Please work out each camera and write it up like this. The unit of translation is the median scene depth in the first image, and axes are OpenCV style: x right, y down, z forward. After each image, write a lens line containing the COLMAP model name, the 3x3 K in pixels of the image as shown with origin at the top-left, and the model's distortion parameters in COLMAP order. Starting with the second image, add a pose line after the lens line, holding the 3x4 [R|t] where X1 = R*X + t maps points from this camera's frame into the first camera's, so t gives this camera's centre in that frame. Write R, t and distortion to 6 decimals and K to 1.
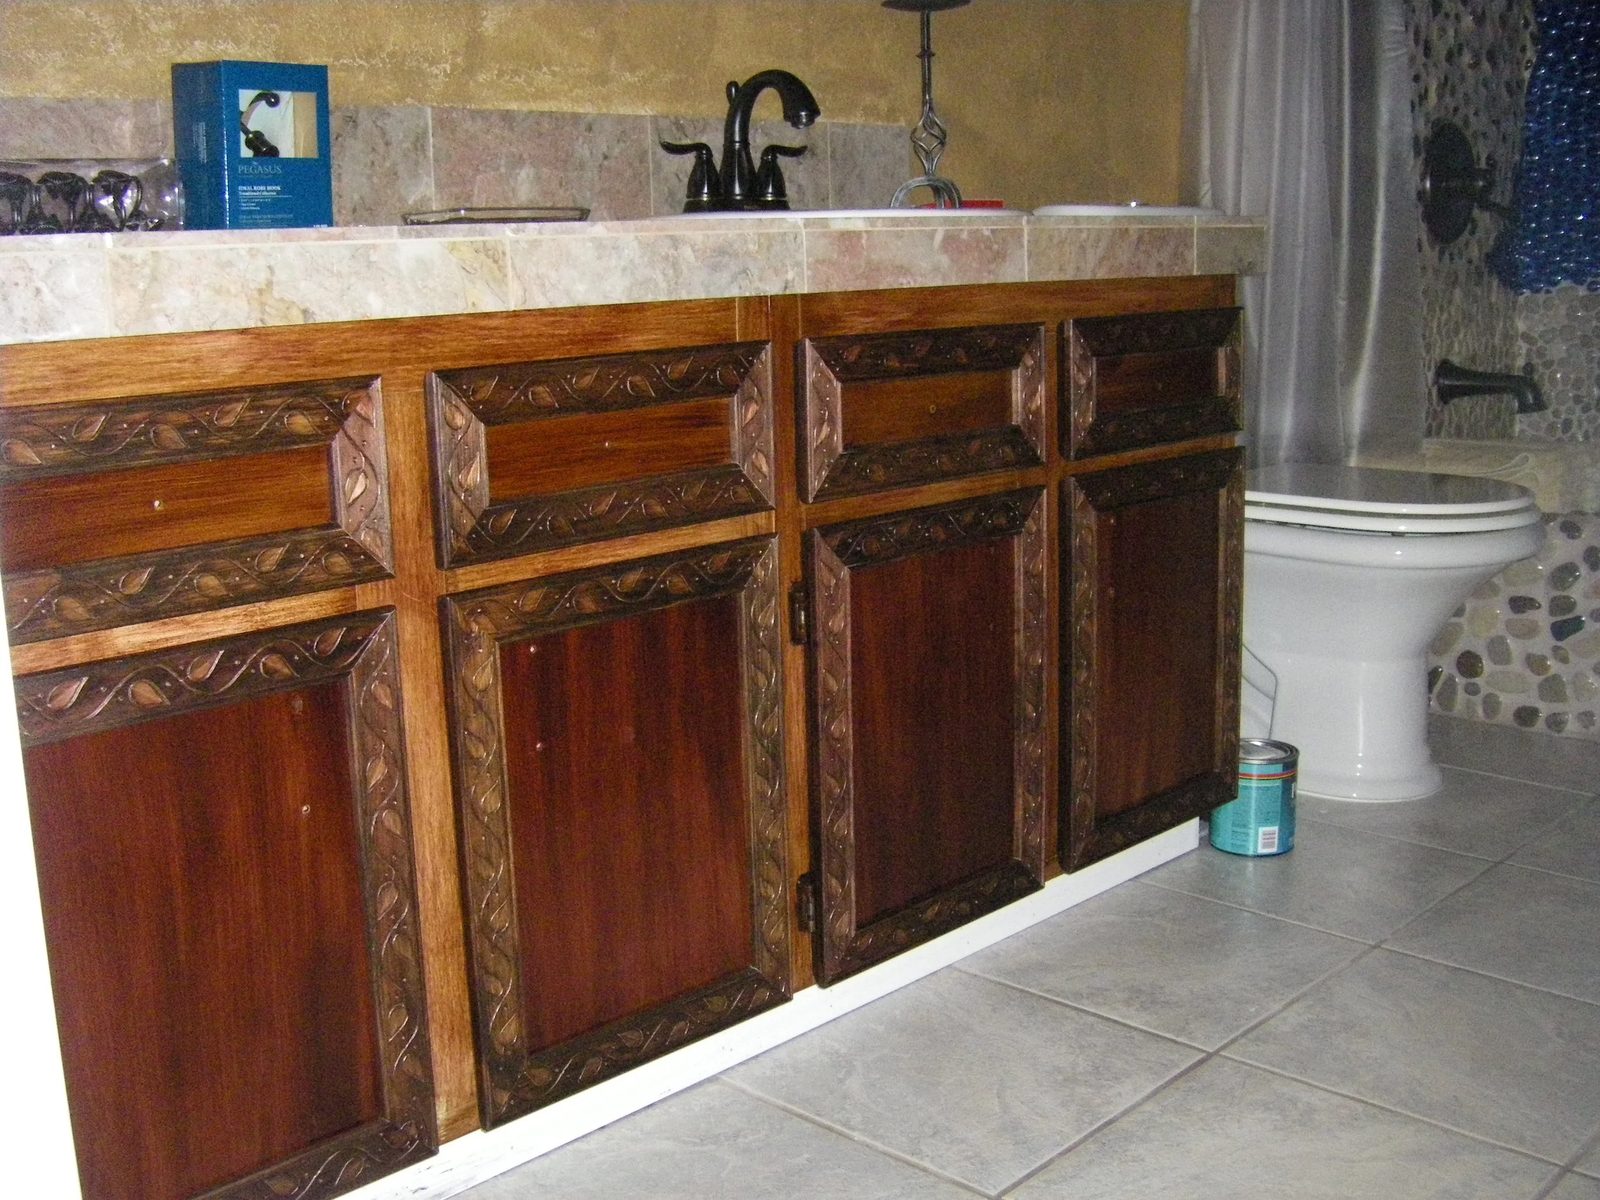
lens RADIAL K [[1787.2, 0, 800.0], [0, 1787.2, 600.0], [0, 0, 1]] dist [-0.231366, 0.320255]
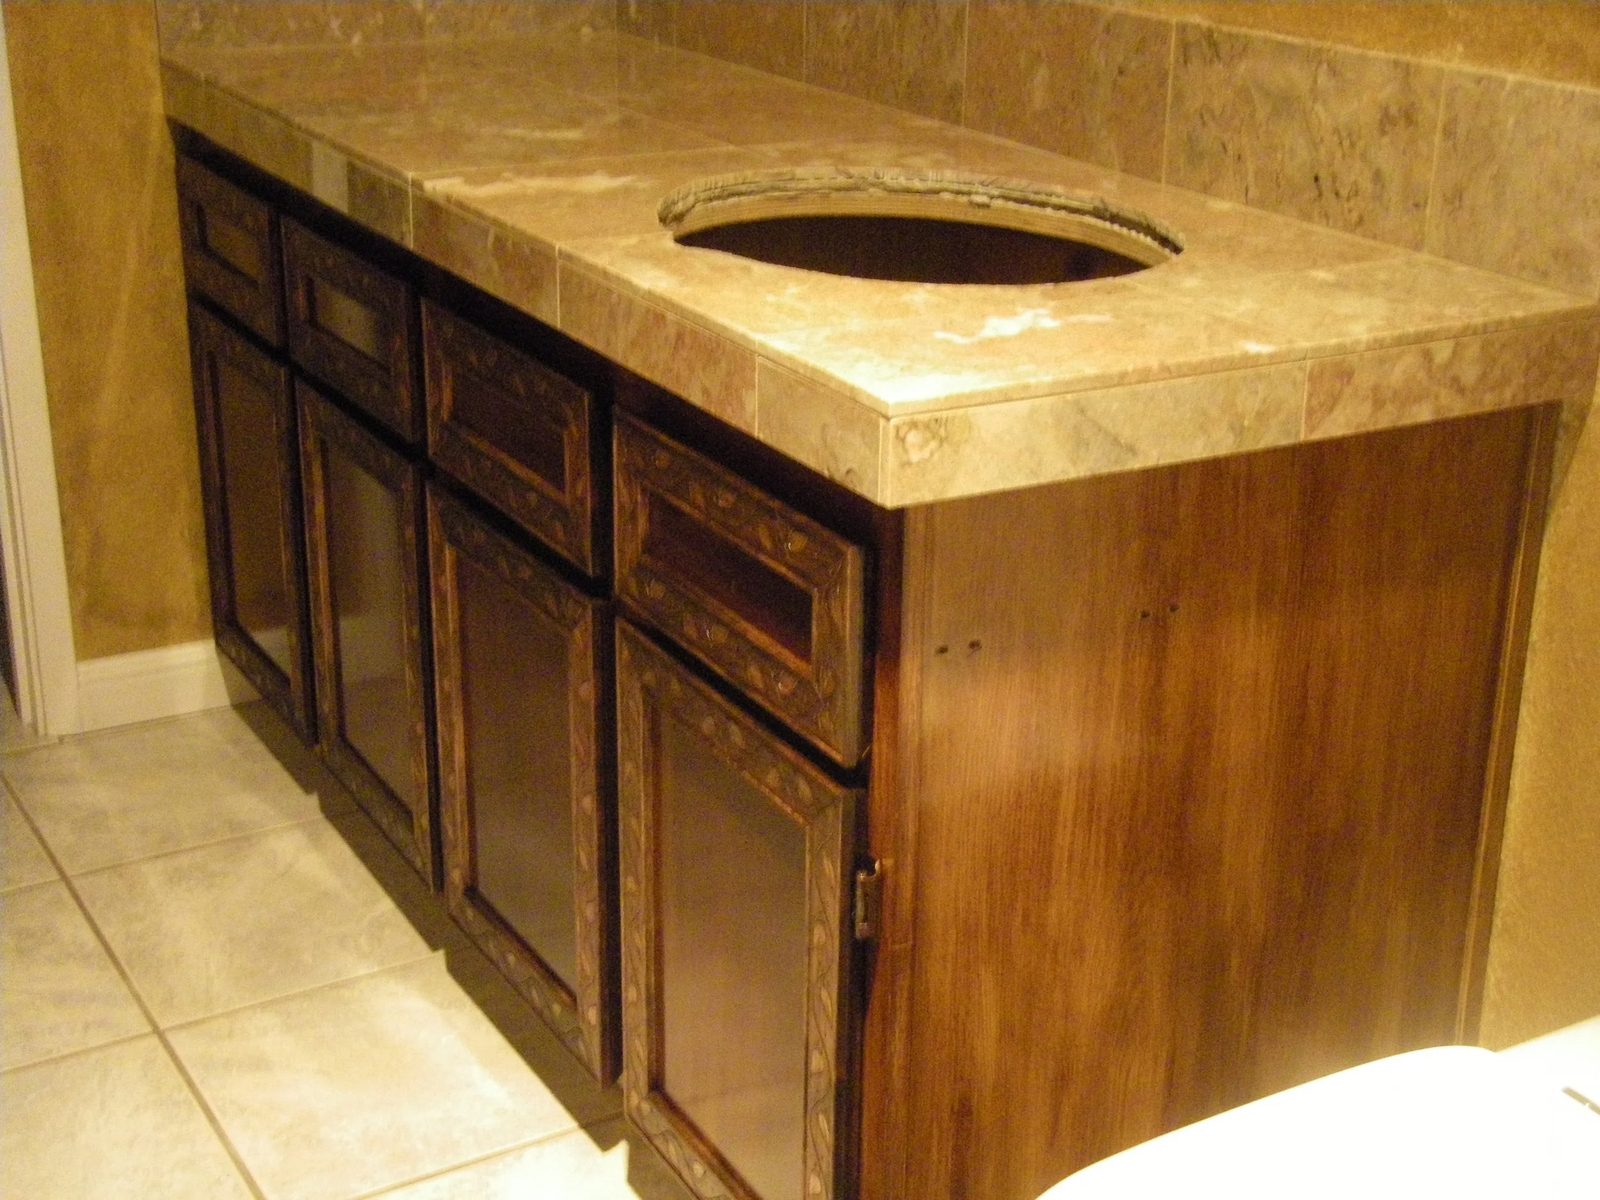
lens RADIAL K [[2352.4, 0, 800.0], [0, 2352.4, 600.0], [0, 0, 1]] dist [-0.126913, 0.992566]
pose [[-0.281653, 0.360914, -0.889052, 1.104095], [-0.193333, 0.886213, 0.421010, -0.555858], [0.939837, 0.290462, -0.179828, 1.398916]]
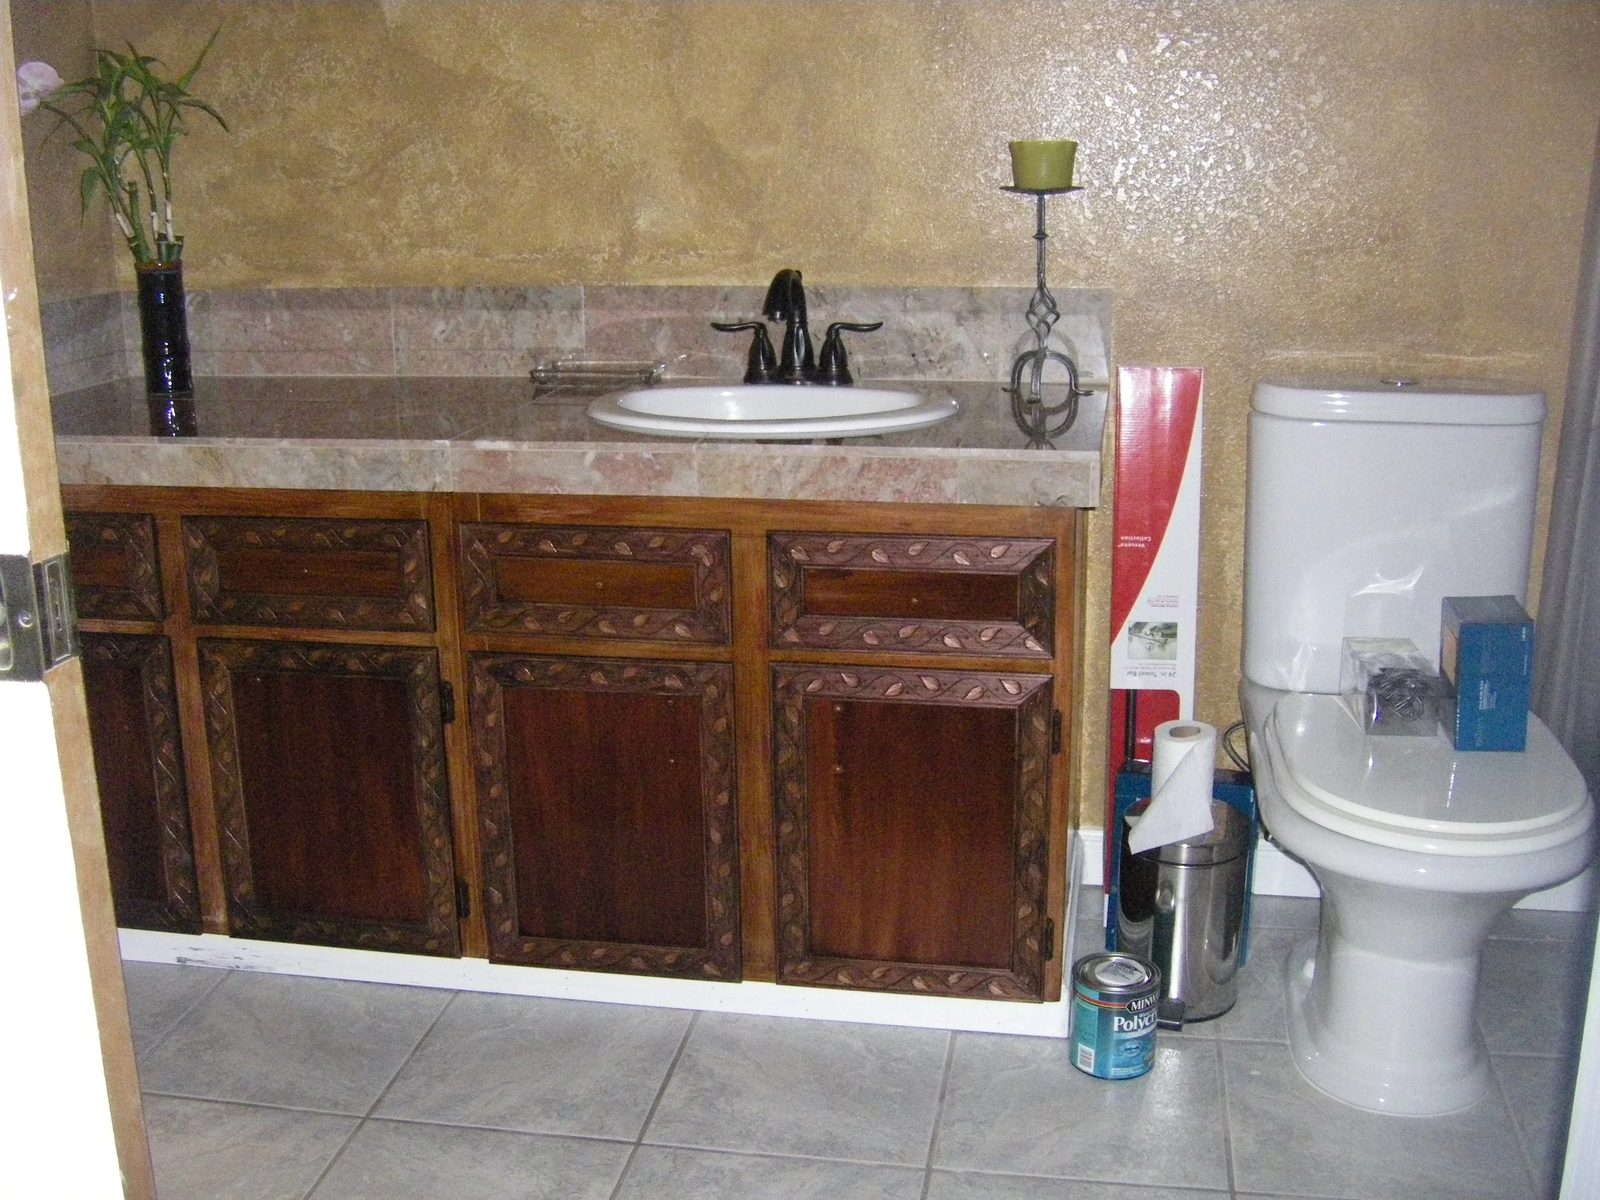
lens RADIAL K [[1787.2, 0, 800.0], [0, 1787.2, 600.0], [0, 0, 1]] dist [-0.231366, 0.320255]
pose [[0.555914, 0.233157, -0.797871, 1.234059], [-0.164152, 0.971747, 0.169596, -0.351894], [0.814871, 0.036691, 0.578480, 0.377270]]
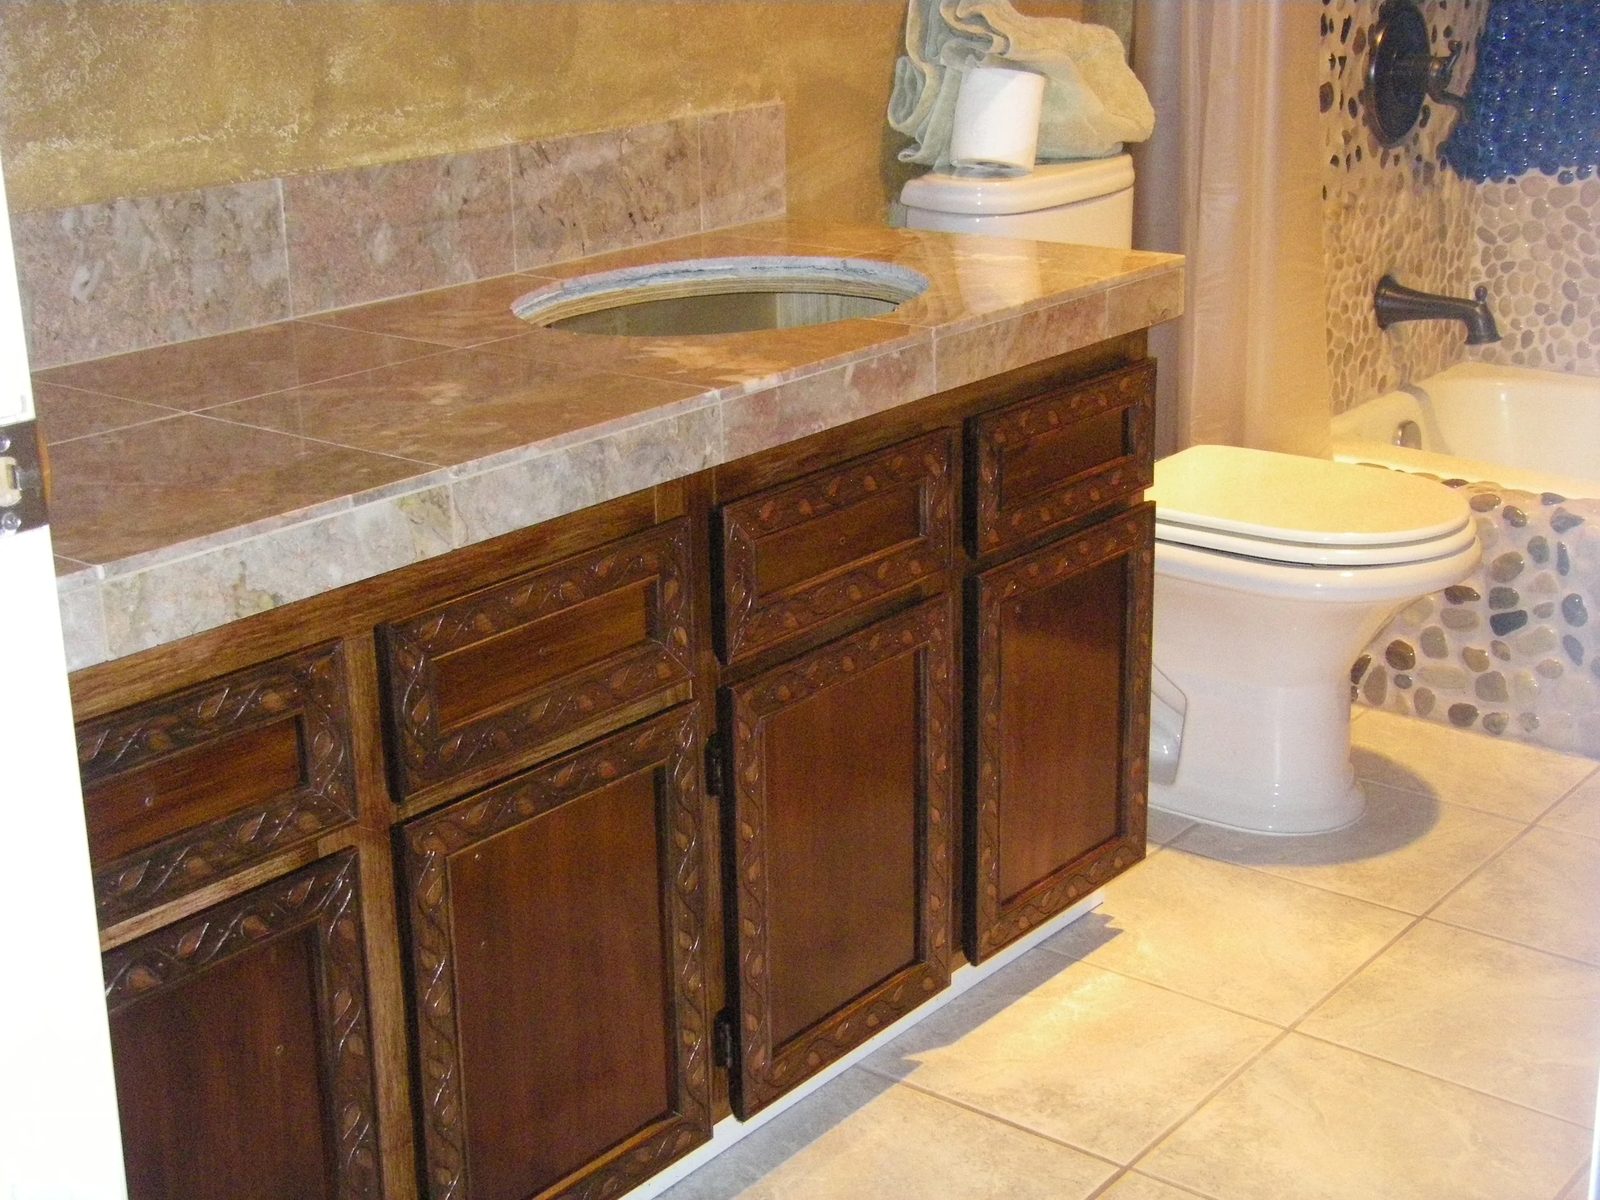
lens RADIAL K [[2352.4, 0, 800.0], [0, 2352.4, 600.0], [0, 0, 1]] dist [-0.126913, 0.992566]
pose [[0.994620, -0.023382, 0.100921, -0.082464], [0.011753, 0.993373, 0.114328, -0.230518], [-0.102925, -0.112527, 0.988304, -0.291275]]
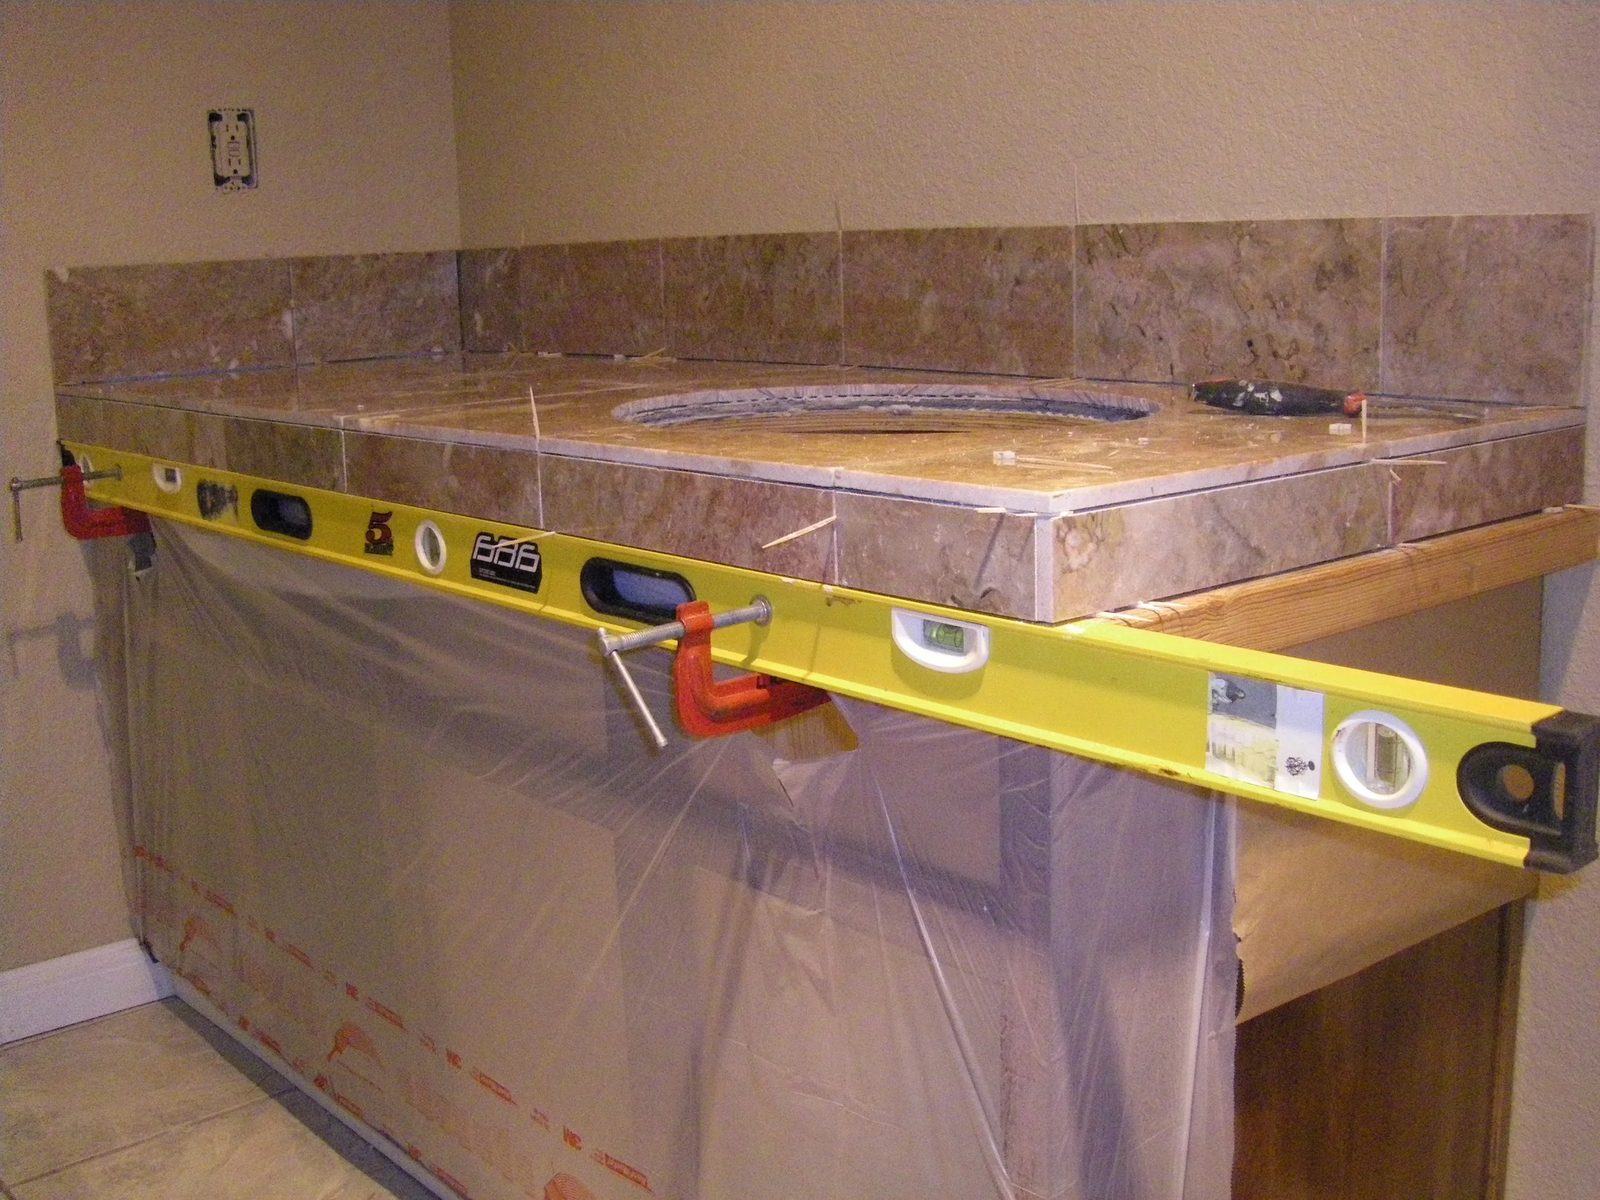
lens RADIAL K [[1787.2, 0, 800.0], [0, 1787.2, 600.0], [0, 0, 1]] dist [-0.231366, 0.320255]
pose [[-0.095006, 0.225933, -0.969499, 0.869993], [-0.159922, 0.957791, 0.238876, -0.362430], [0.982547, 0.177739, -0.054865, 1.221473]]
